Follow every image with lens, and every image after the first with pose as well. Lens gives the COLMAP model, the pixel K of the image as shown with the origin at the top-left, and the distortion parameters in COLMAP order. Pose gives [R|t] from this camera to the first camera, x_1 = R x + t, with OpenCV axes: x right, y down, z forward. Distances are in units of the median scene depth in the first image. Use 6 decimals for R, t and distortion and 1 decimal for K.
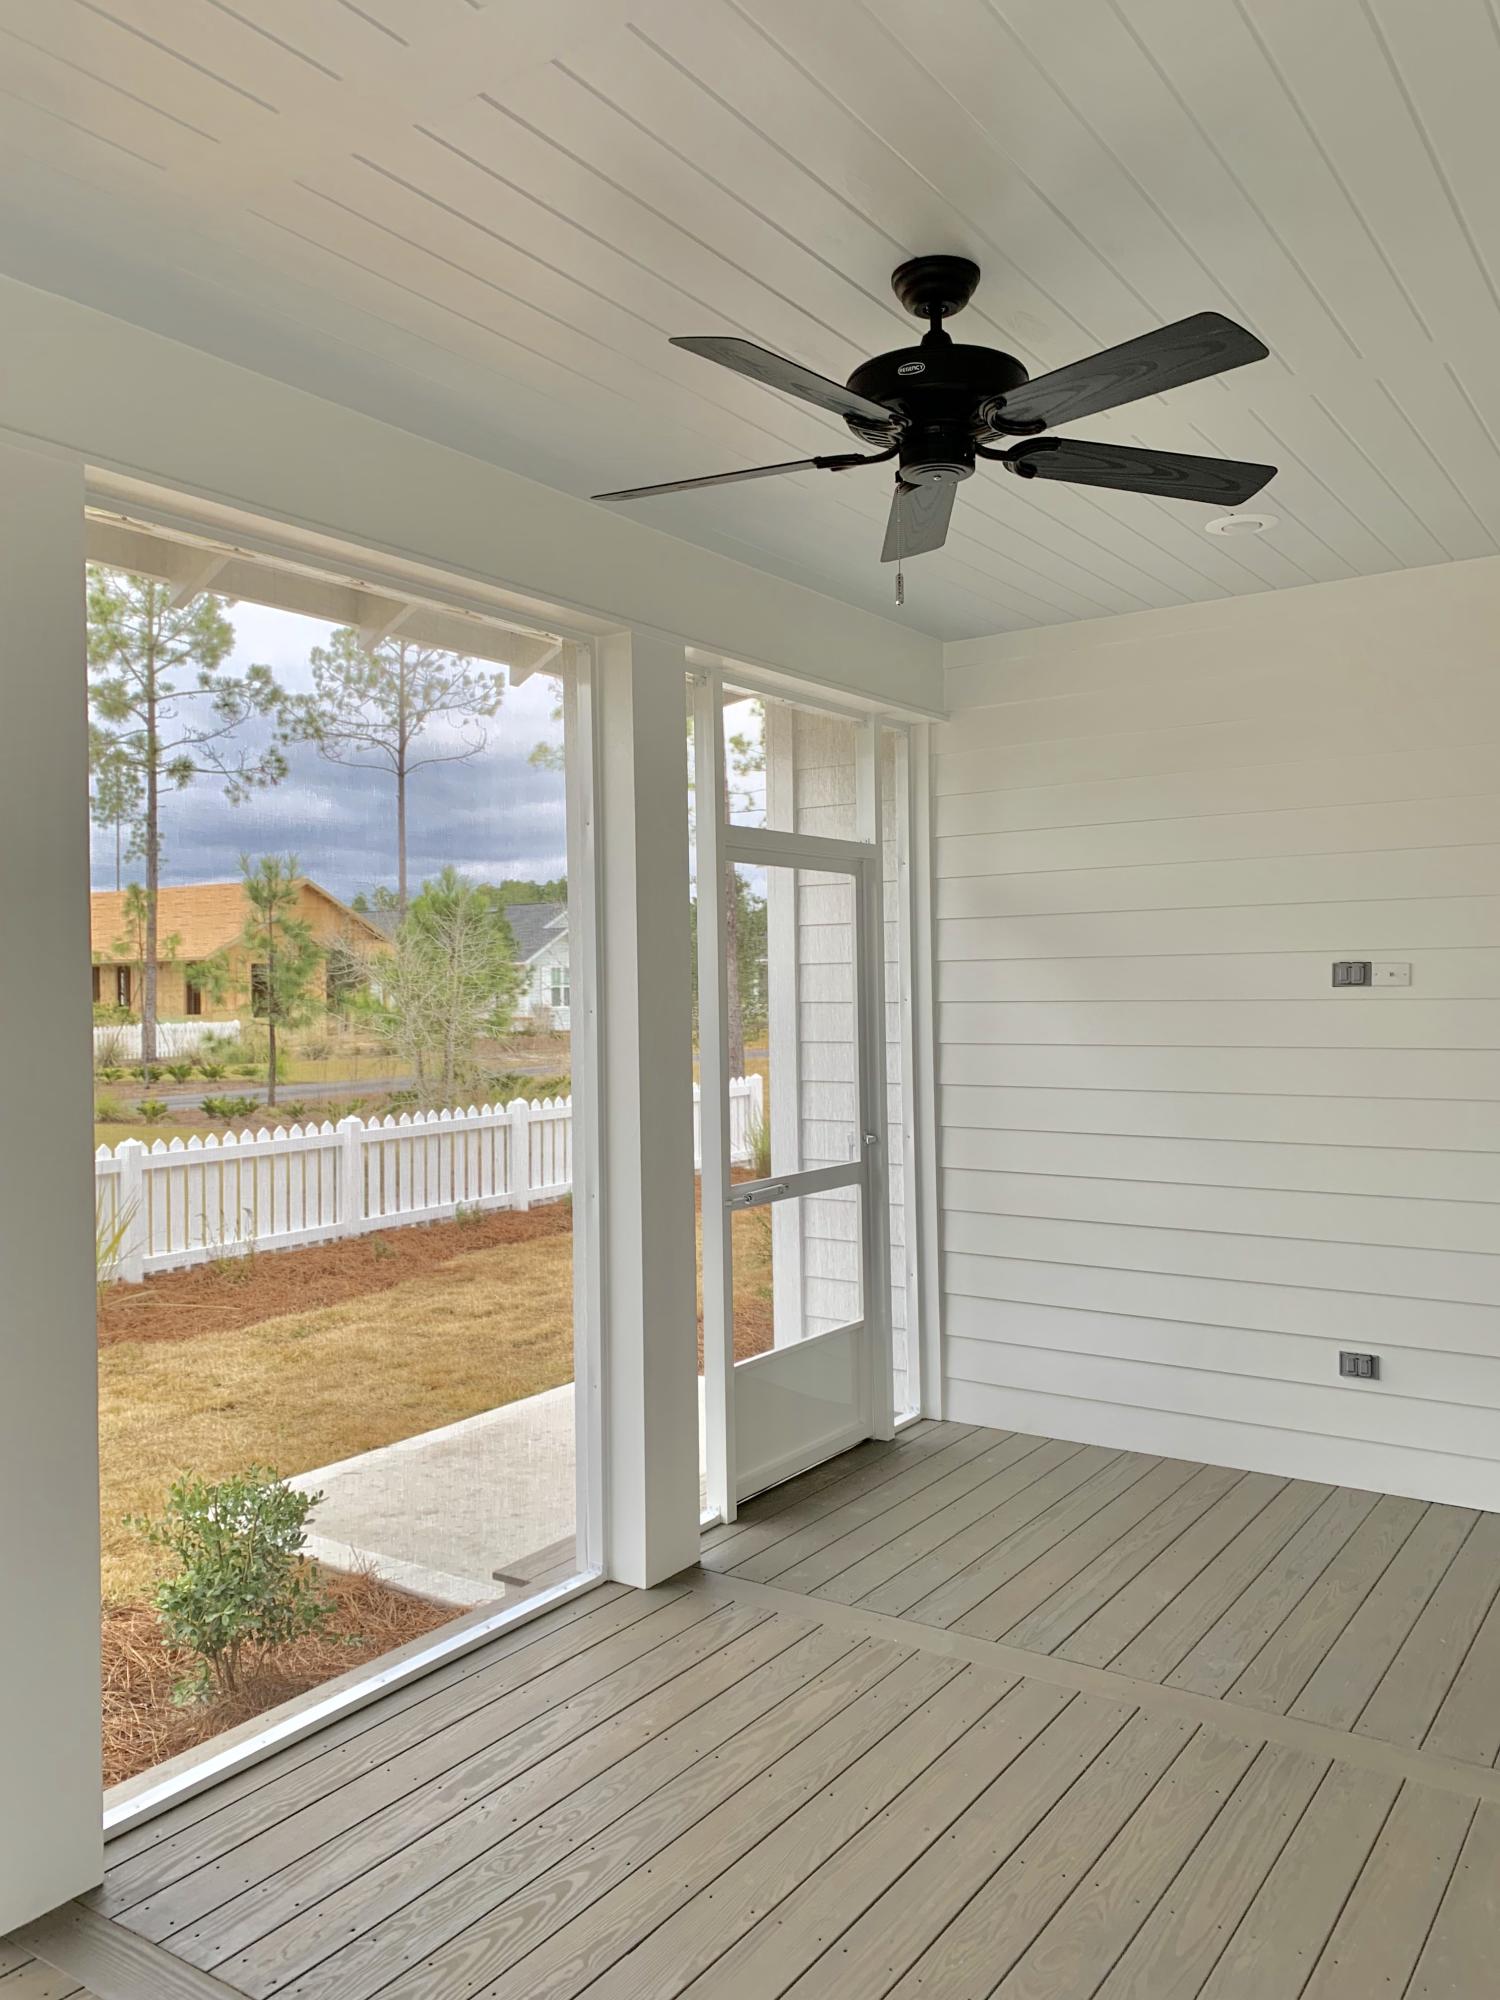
lens RADIAL K [[1529.4, 0, 758.0], [0, 1529.4, 994.4], [0, 0, 1]] dist [0.030067, -0.018901]
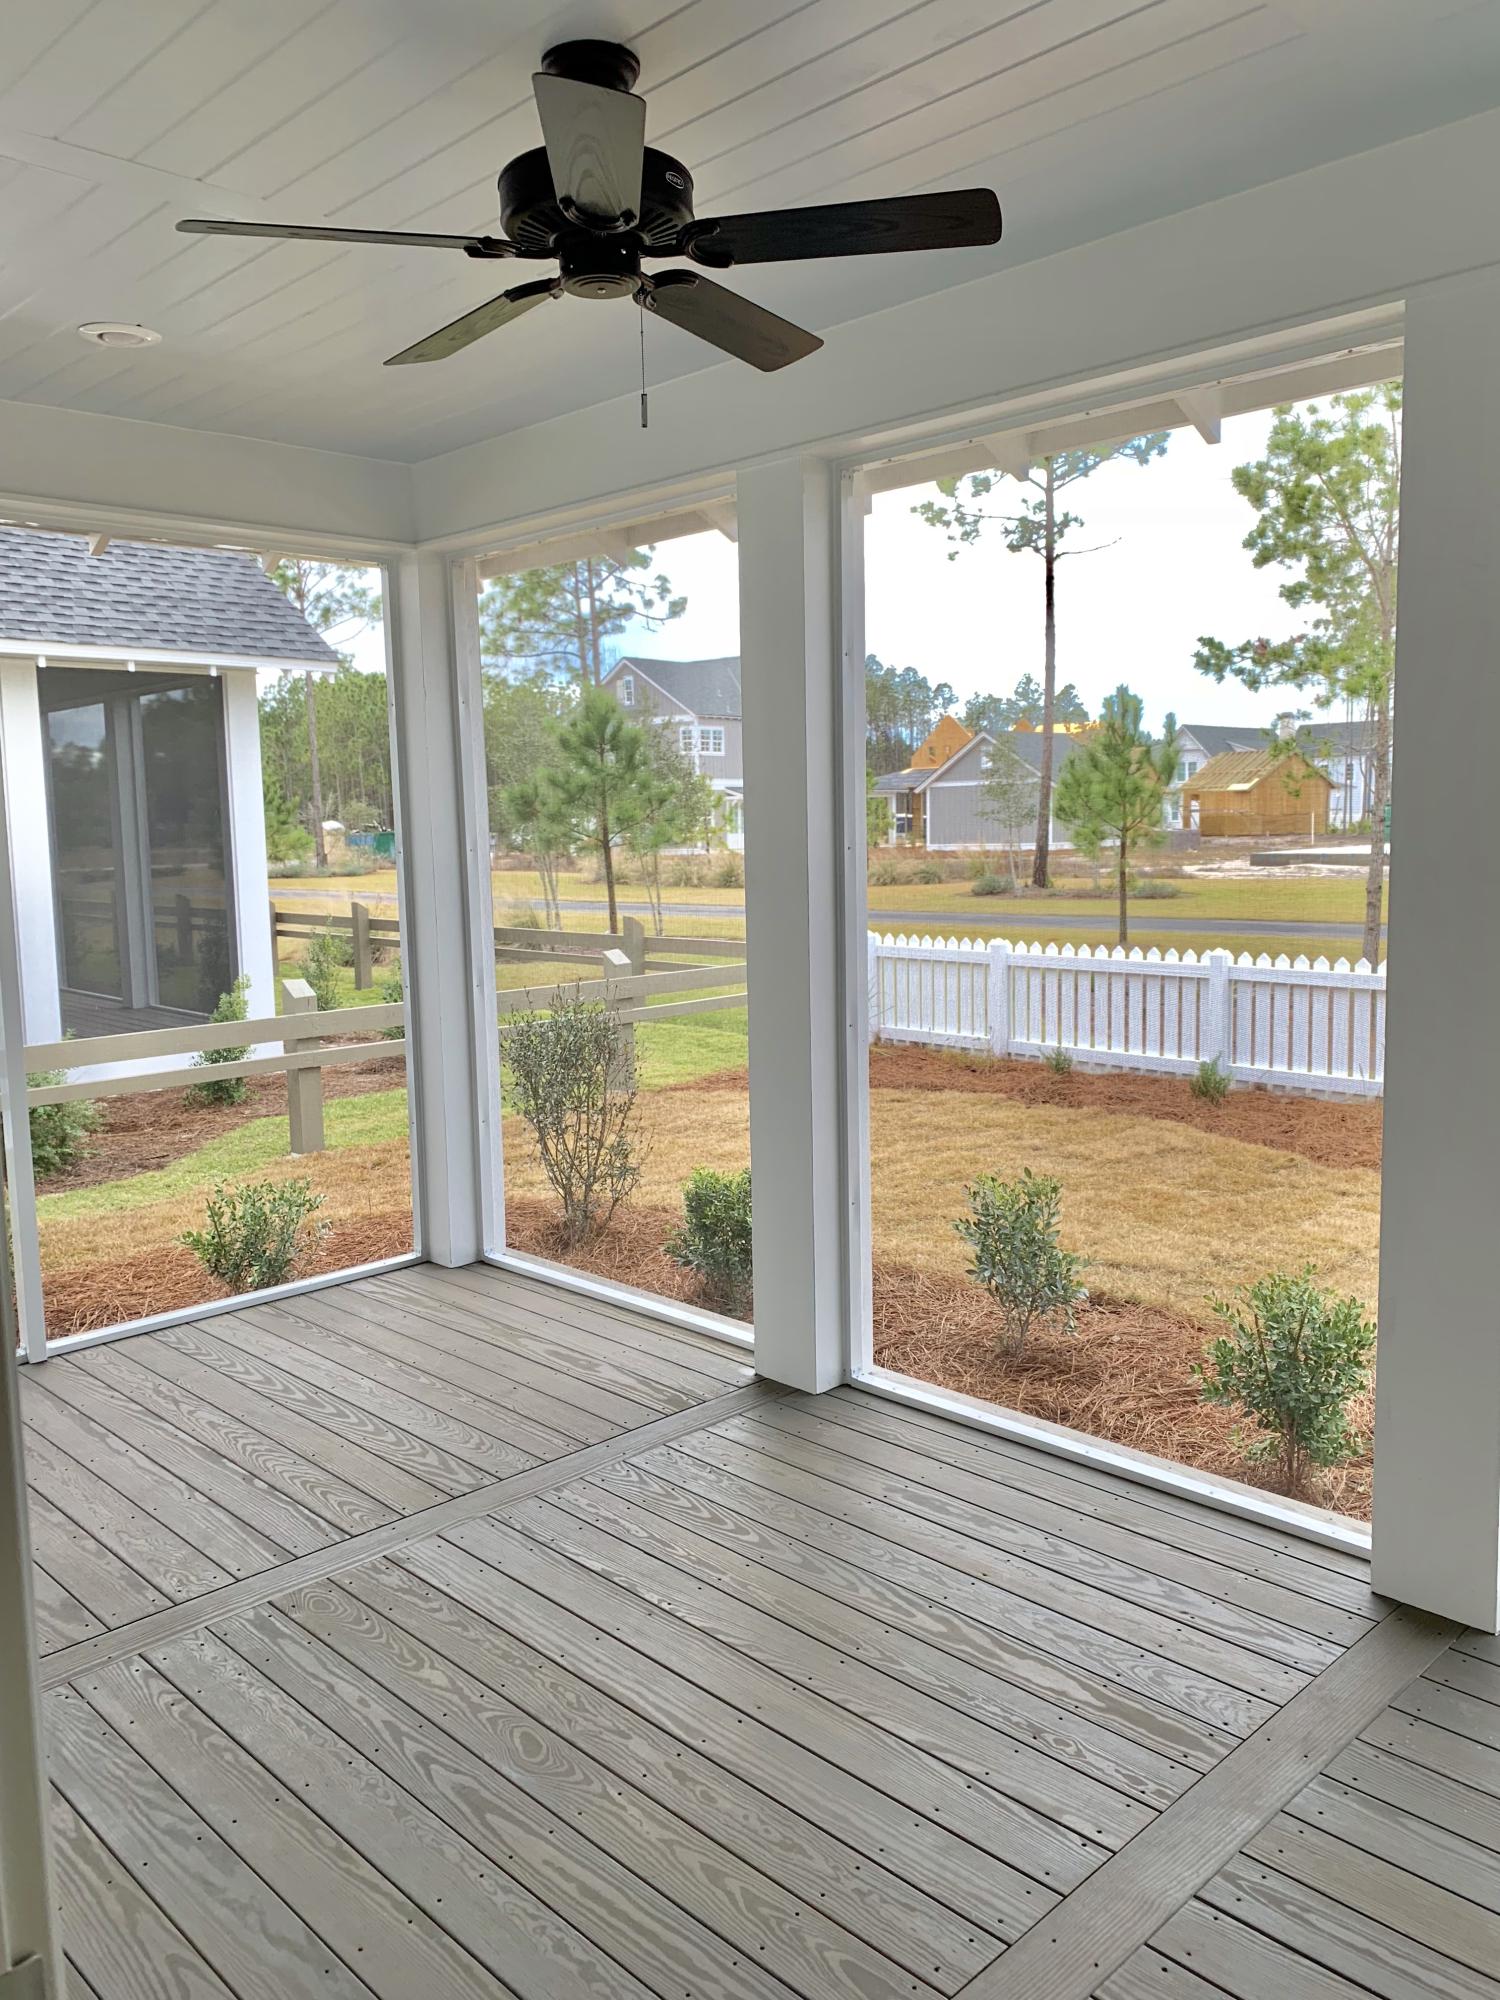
lens RADIAL K [[1529.4, 0, 758.1], [0, 1529.4, 996.1], [0, 0, 1]] dist [0.030067, -0.018901]
pose [[-0.199775, 0.143442, -0.969285, 0.854422], [0.032439, 0.989652, 0.139771, -0.044871], [0.979305, -0.003519, -0.202361, 1.016517]]
